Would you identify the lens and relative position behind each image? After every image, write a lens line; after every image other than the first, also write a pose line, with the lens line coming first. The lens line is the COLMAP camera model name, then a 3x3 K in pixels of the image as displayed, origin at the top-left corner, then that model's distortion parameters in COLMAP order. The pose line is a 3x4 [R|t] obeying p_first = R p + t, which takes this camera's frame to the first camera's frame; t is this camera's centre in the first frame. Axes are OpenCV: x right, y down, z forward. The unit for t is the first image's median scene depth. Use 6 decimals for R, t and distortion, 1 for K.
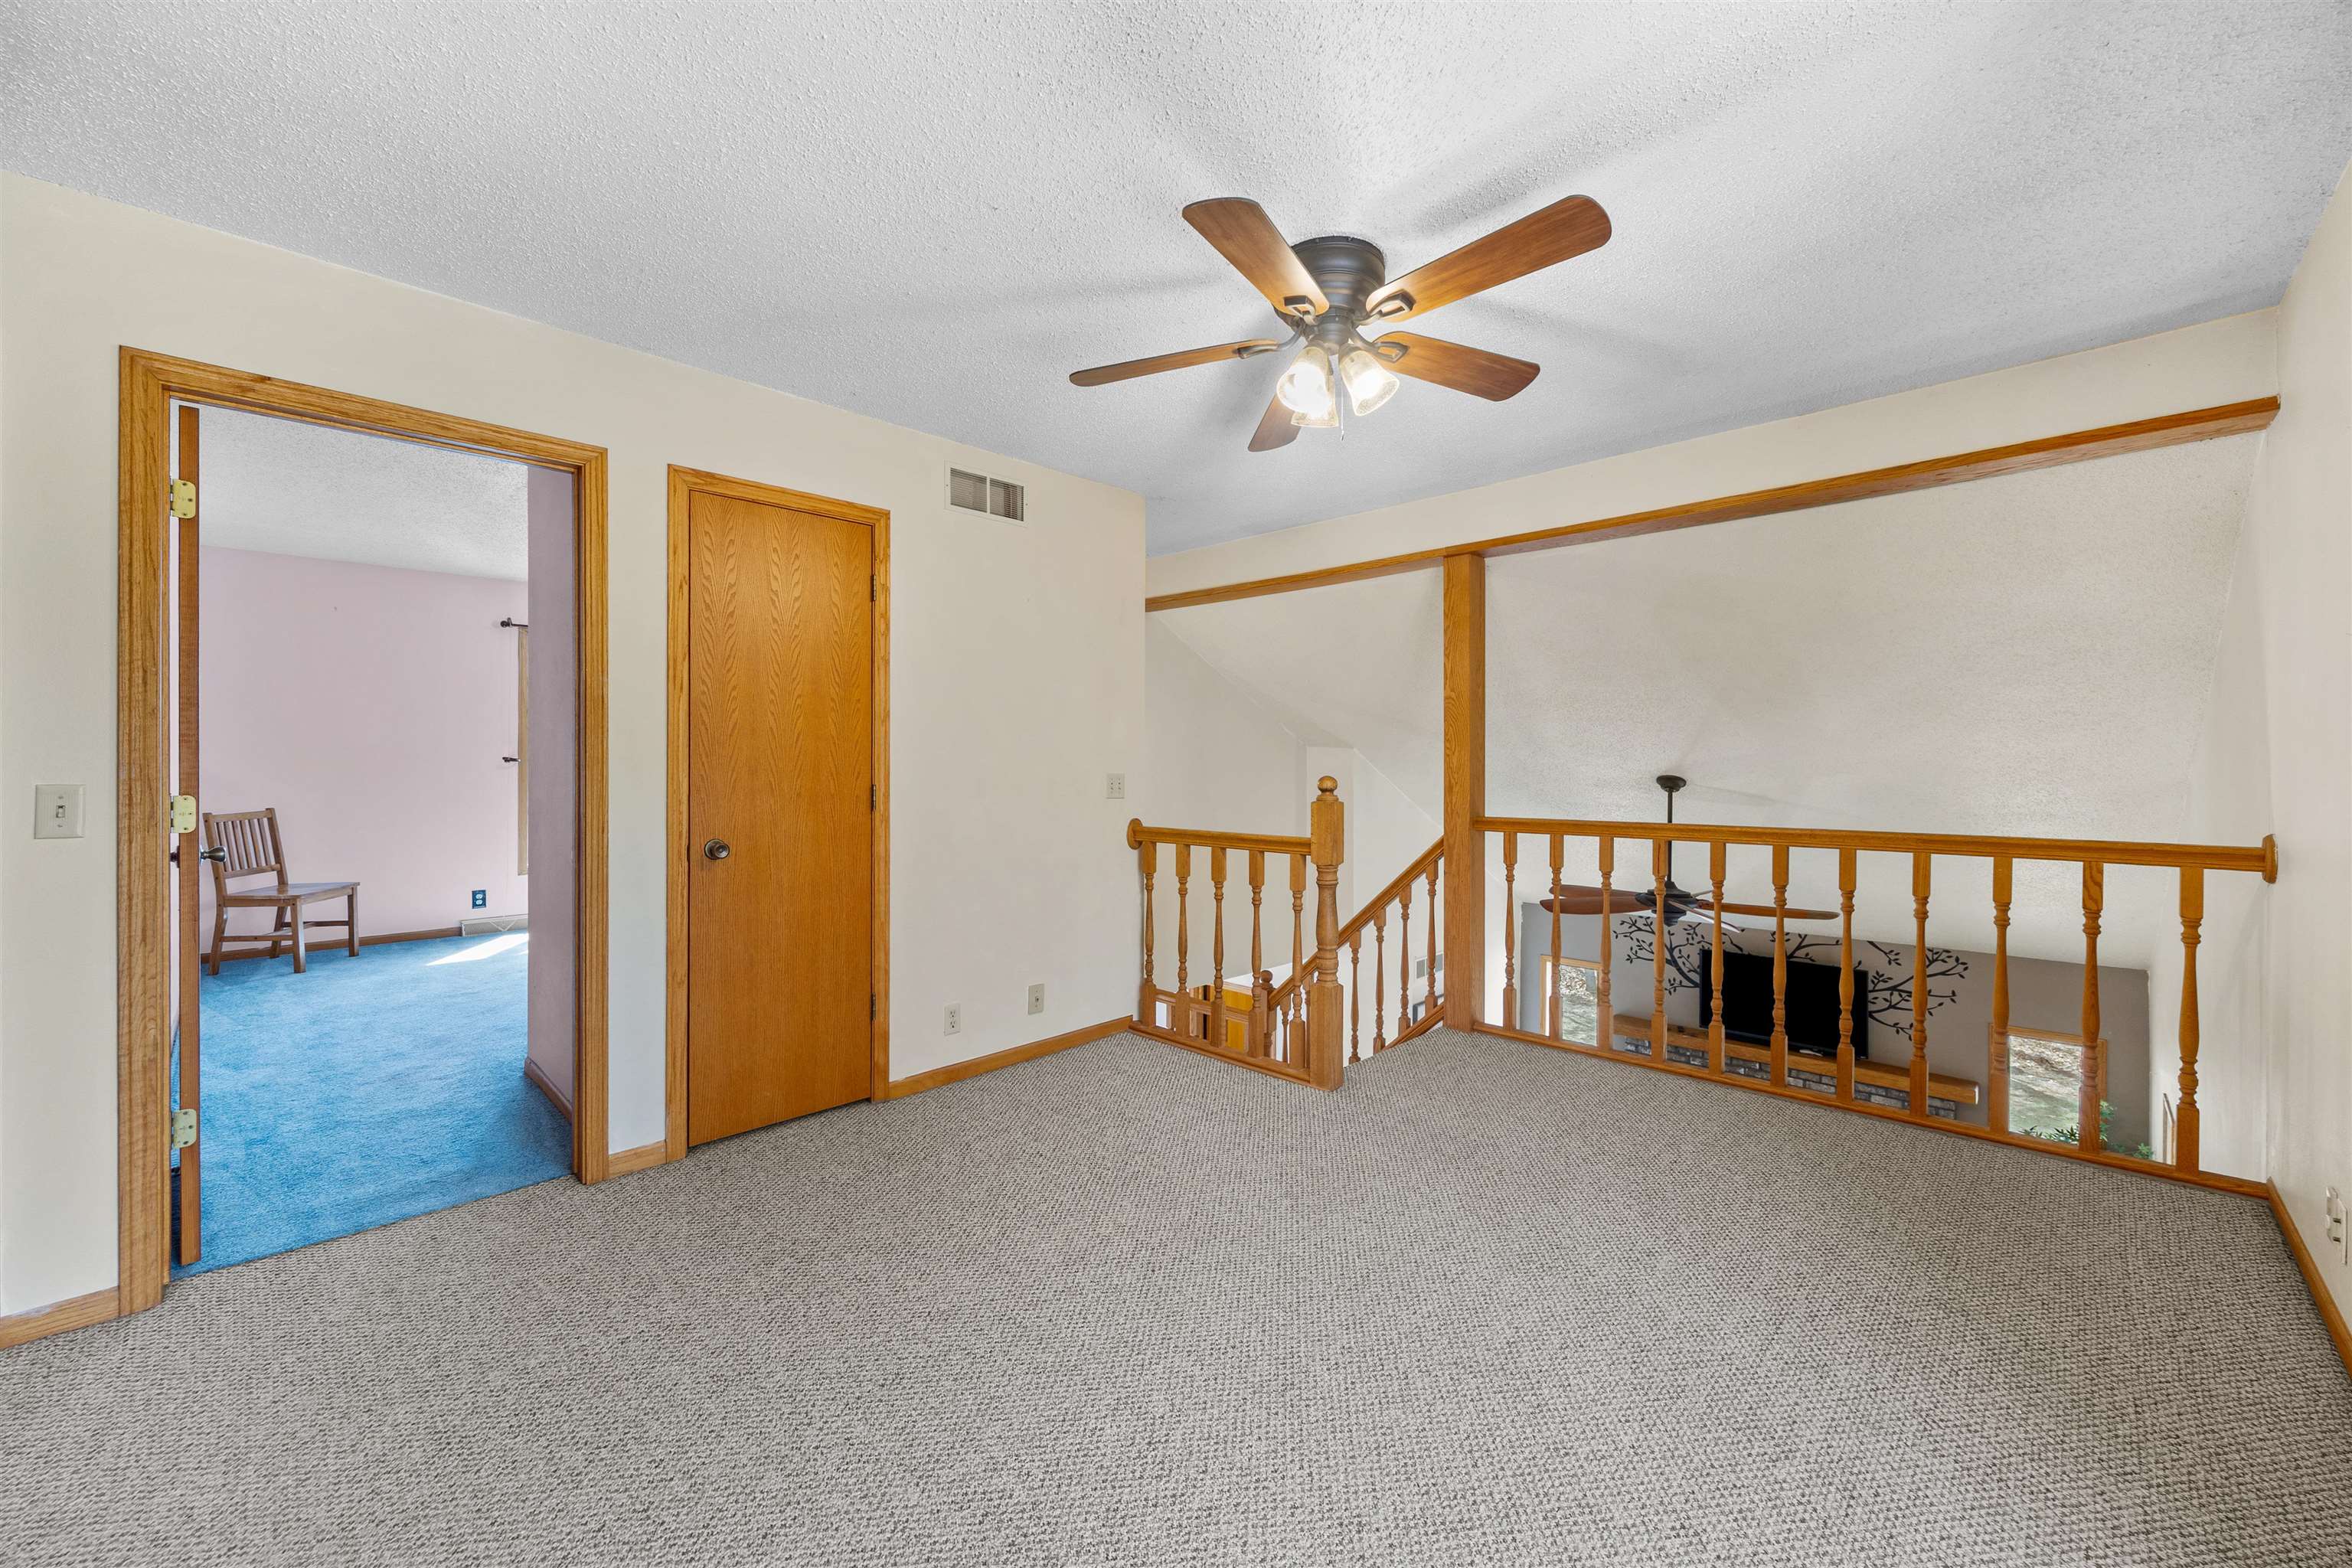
lens RADIAL K [[902.3, 0, 1177.2], [0, 902.3, 774.6], [0, 0, 1]] dist [-0.000218, -0.000059]
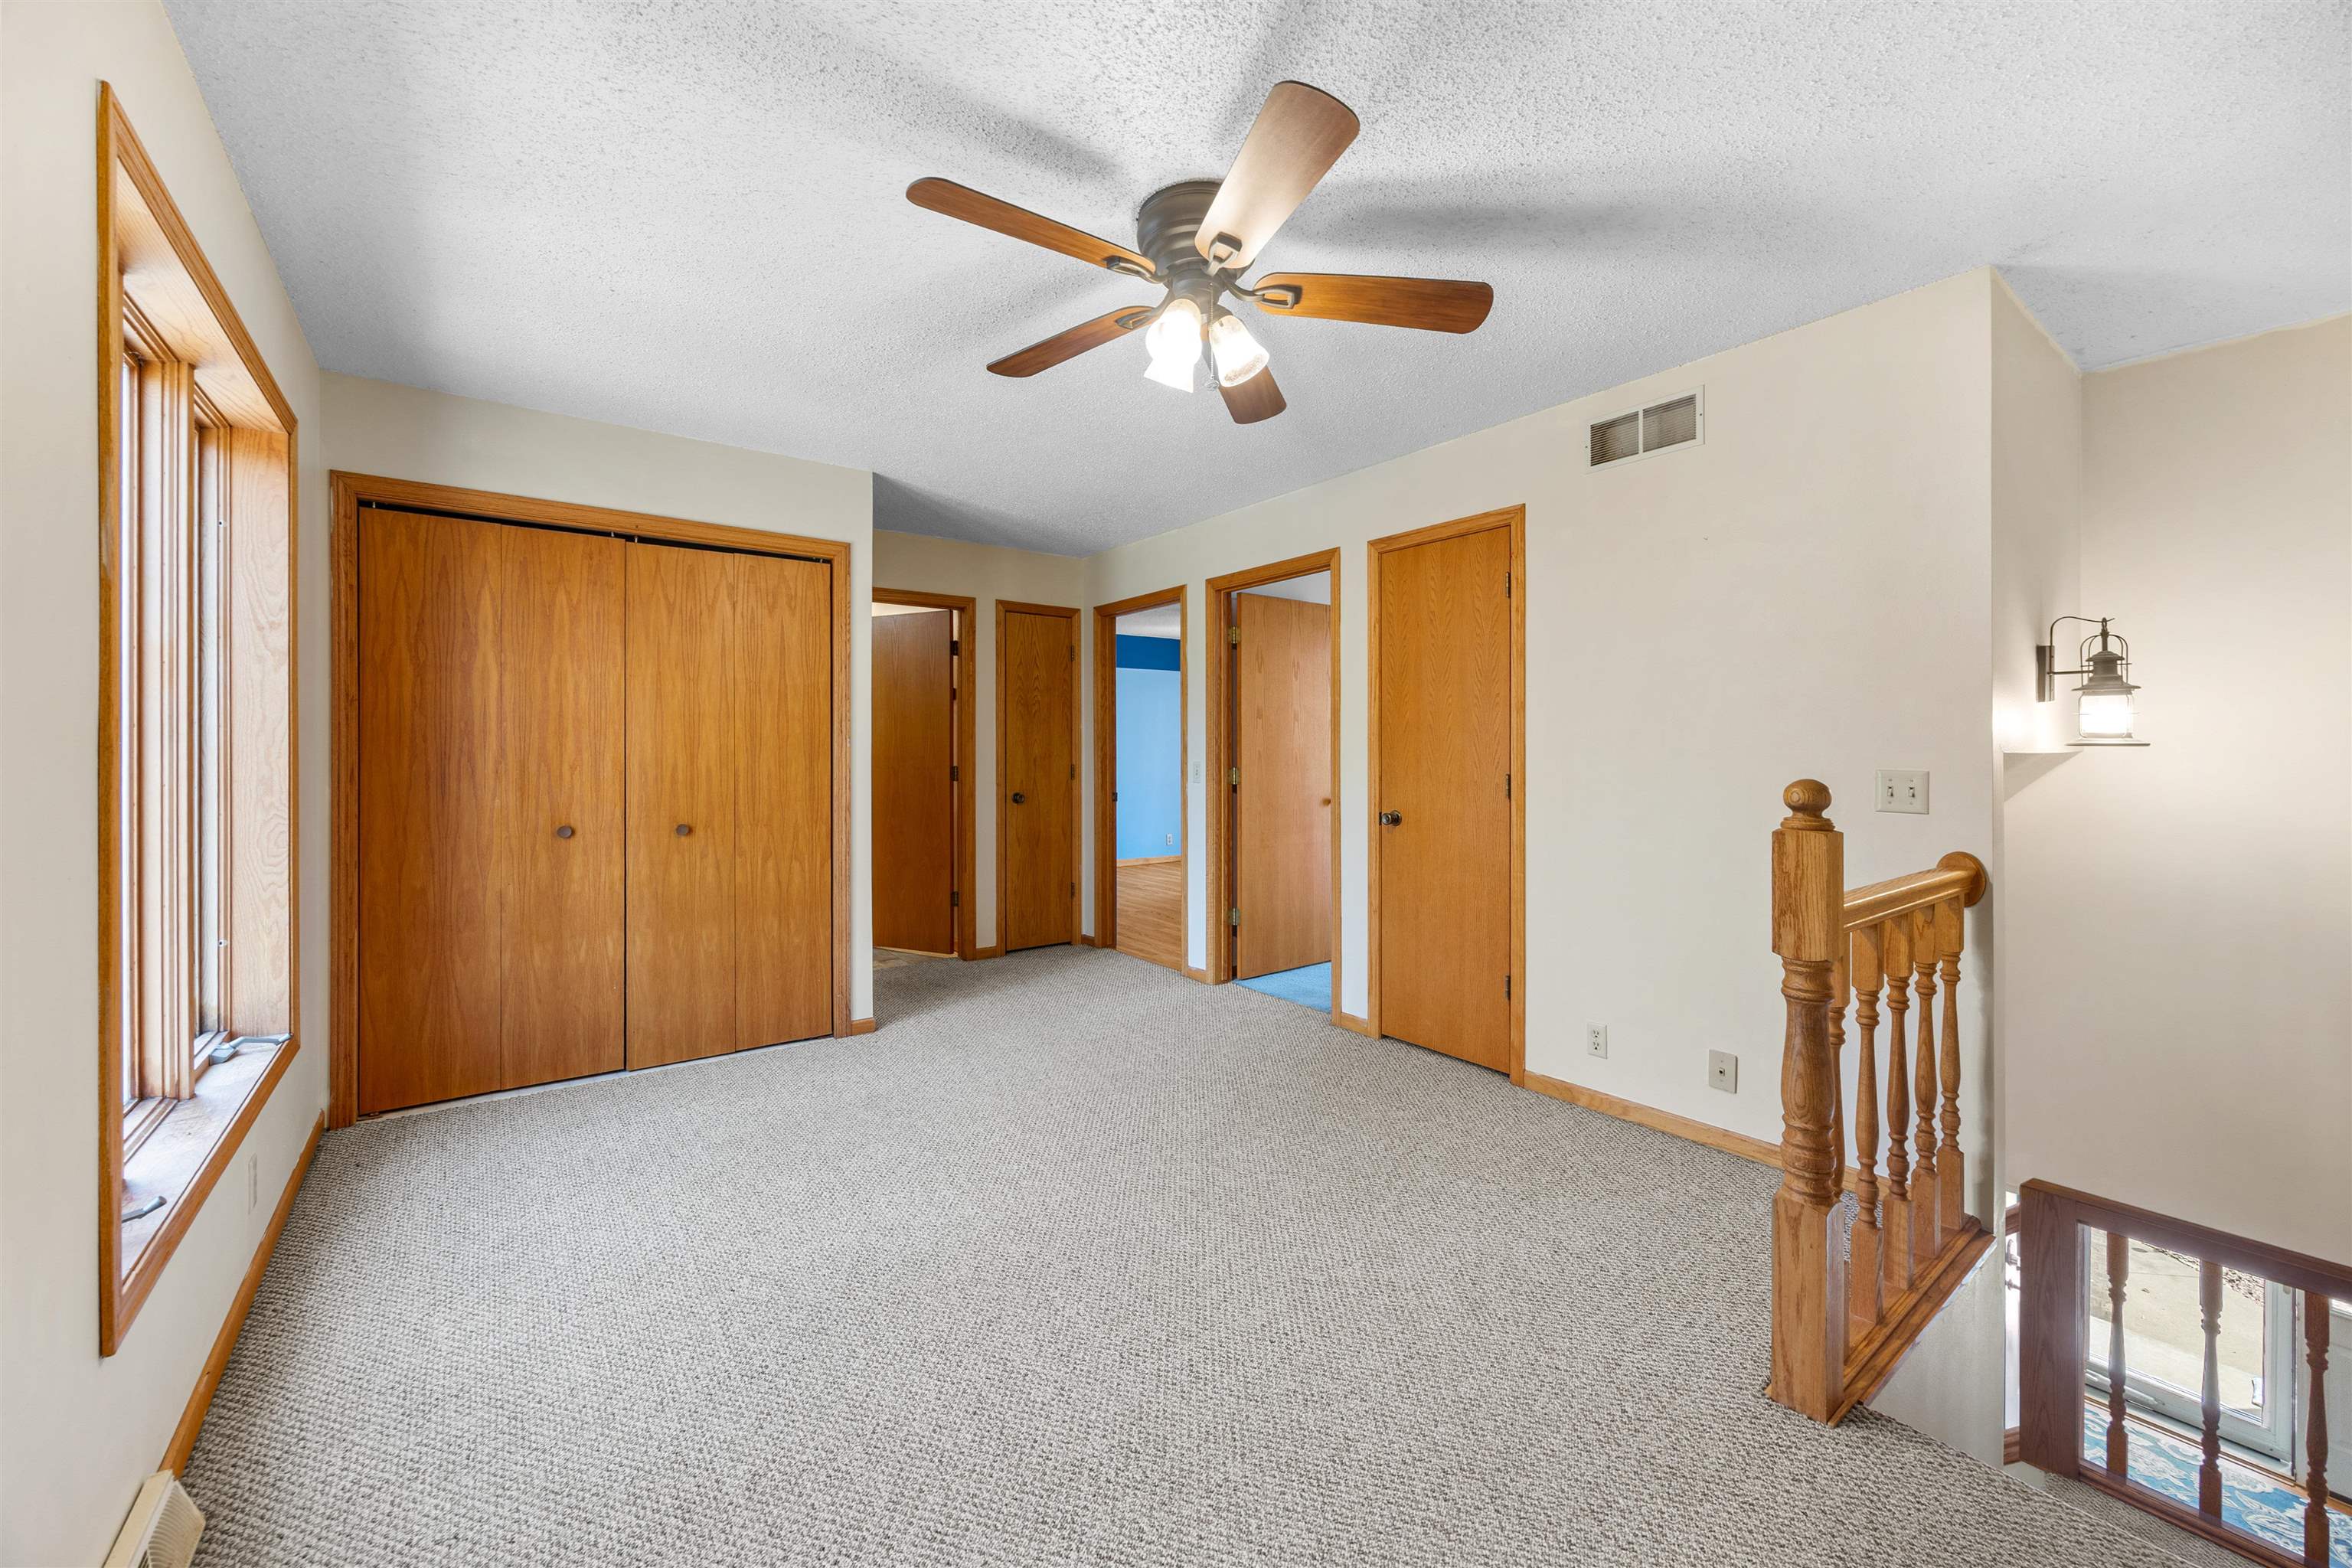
lens RADIAL K [[906.2, 0, 1161.8], [0, 906.2, 764.3], [0, 0, 1]] dist [-0.002938, -0.000552]
pose [[-0.151814, 0.014947, -0.988296, 0.757979], [-0.011632, 0.999789, 0.016908, -0.013335], [0.988341, 0.014062, -0.151608, 0.764729]]
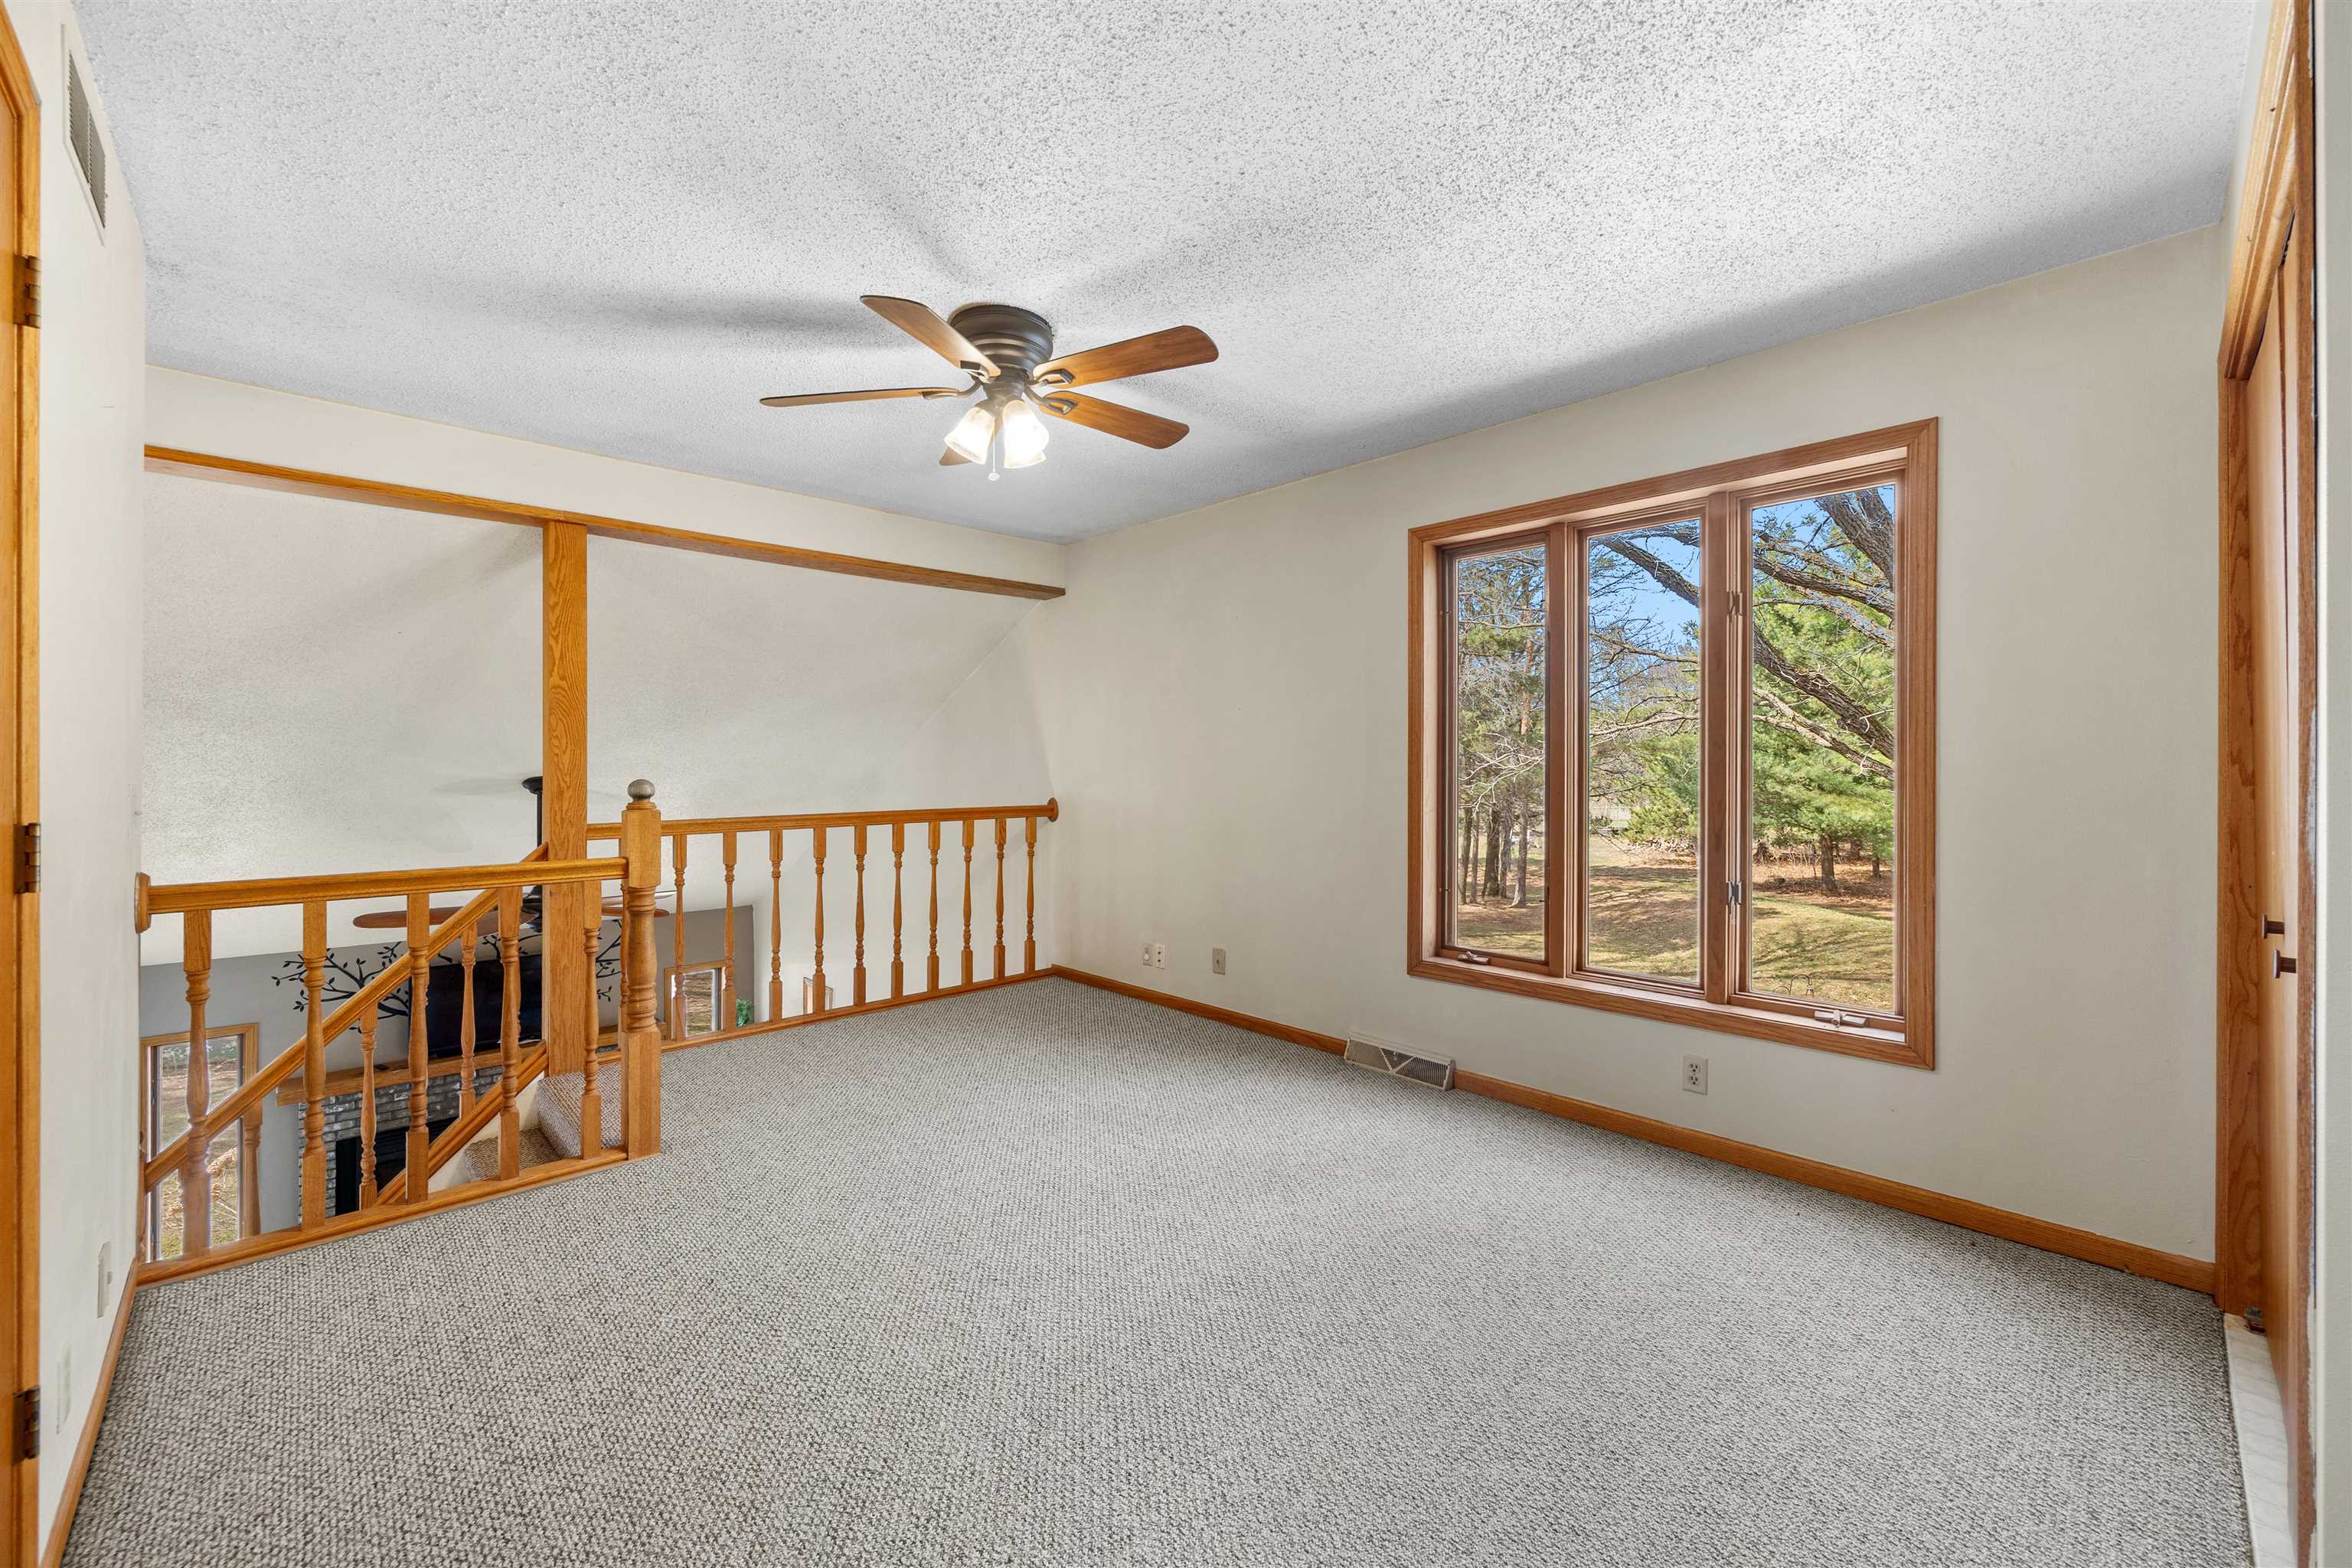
lens RADIAL K [[916.3, 0, 1139.5], [0, 916.3, 781.6], [0, 0, 1]] dist [-0.011380, 0.000083]
pose [[0.060834, -0.018361, 0.997979, -0.675715], [0.014785, 0.999738, 0.017492, -0.004547], [-0.998038, 0.013691, 0.061090, 0.523136]]
